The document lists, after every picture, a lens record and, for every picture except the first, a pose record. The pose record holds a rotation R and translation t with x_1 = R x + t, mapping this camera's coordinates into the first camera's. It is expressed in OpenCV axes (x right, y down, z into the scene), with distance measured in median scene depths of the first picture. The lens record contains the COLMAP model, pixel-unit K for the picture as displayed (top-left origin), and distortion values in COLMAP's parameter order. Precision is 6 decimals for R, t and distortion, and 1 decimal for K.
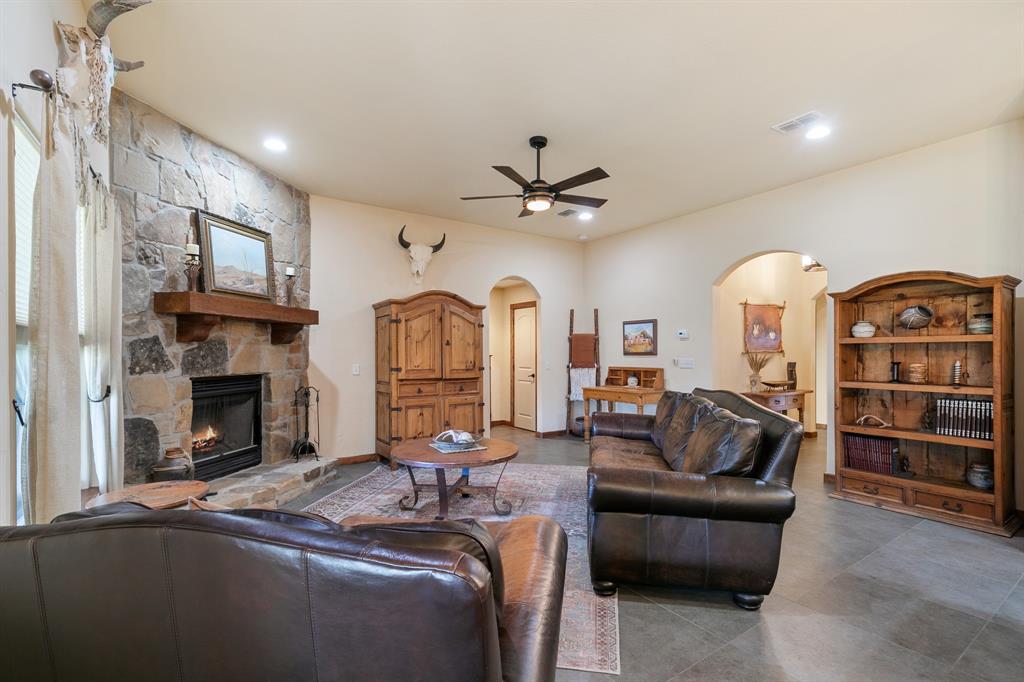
lens RADIAL K [[458.9, 0, 512.6], [0, 458.9, 353.5], [0, 0, 1]] dist [-0.000595, -0.000134]
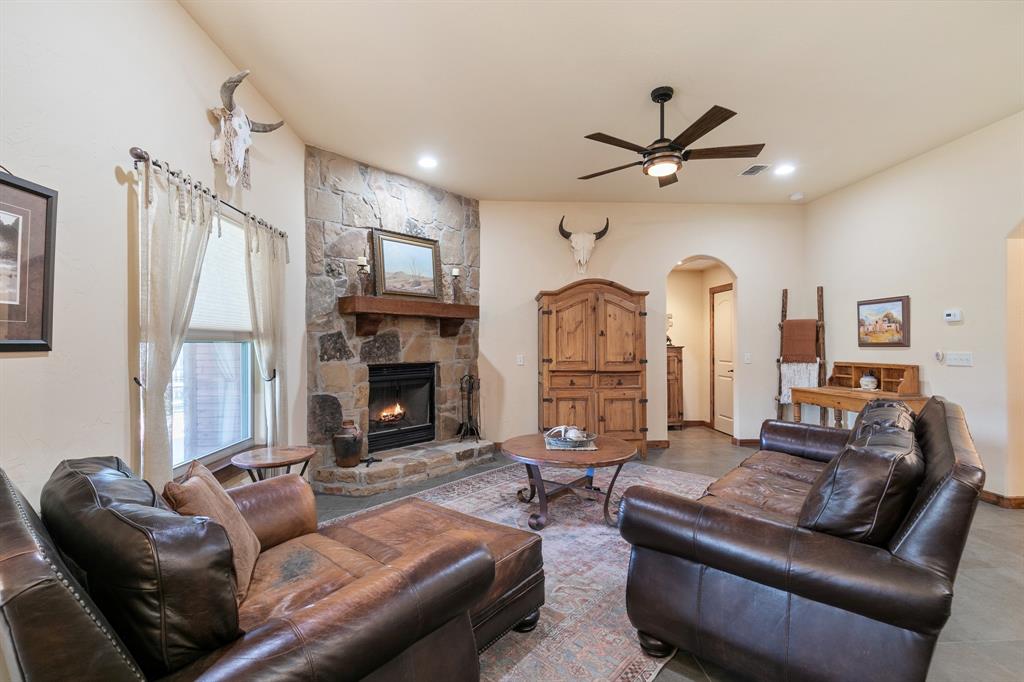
lens RADIAL K [[456.9, 0, 511.8], [0, 456.9, 344.9], [0, 0, 1]] dist [0.006086, -0.000351]
pose [[0.856360, -0.001638, -0.516377, 0.197988], [0.001558, 0.999999, -0.000589, 0.000732], [0.516377, -0.000300, 0.856361, 0.103952]]
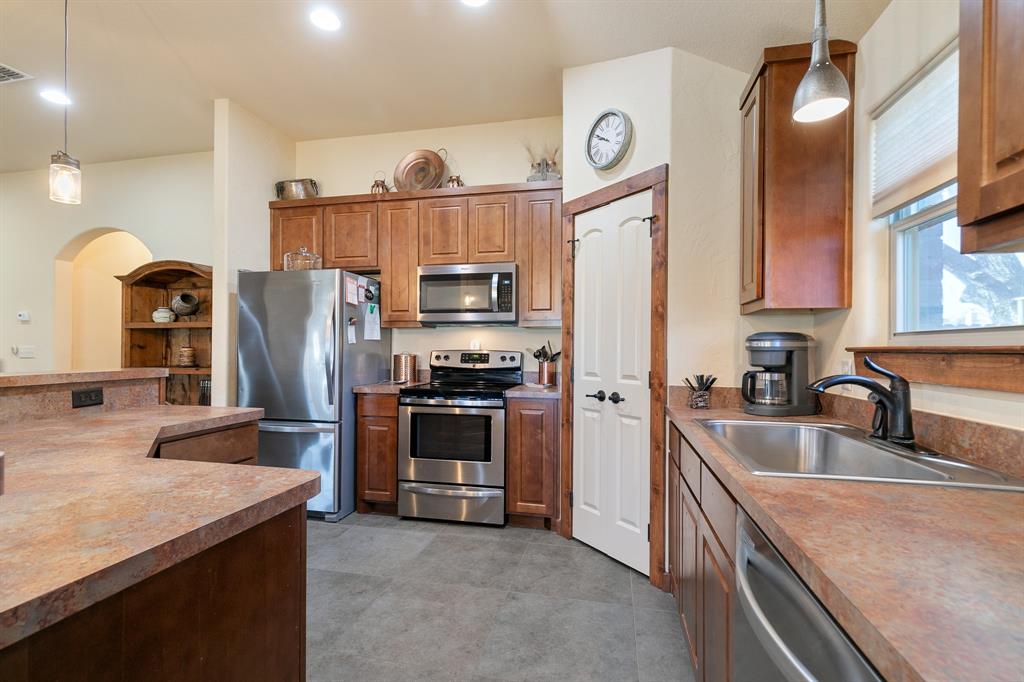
lens RADIAL K [[459.6, 0, 511.7], [0, 459.6, 347.2], [0, 0, 1]] dist [0.001368, -0.000103]
pose [[0.723847, 0.005524, 0.689938, 0.520098], [-0.004021, 0.999985, -0.003787, 0.016038], [-0.689949, -0.000033, 0.723858, -0.227943]]
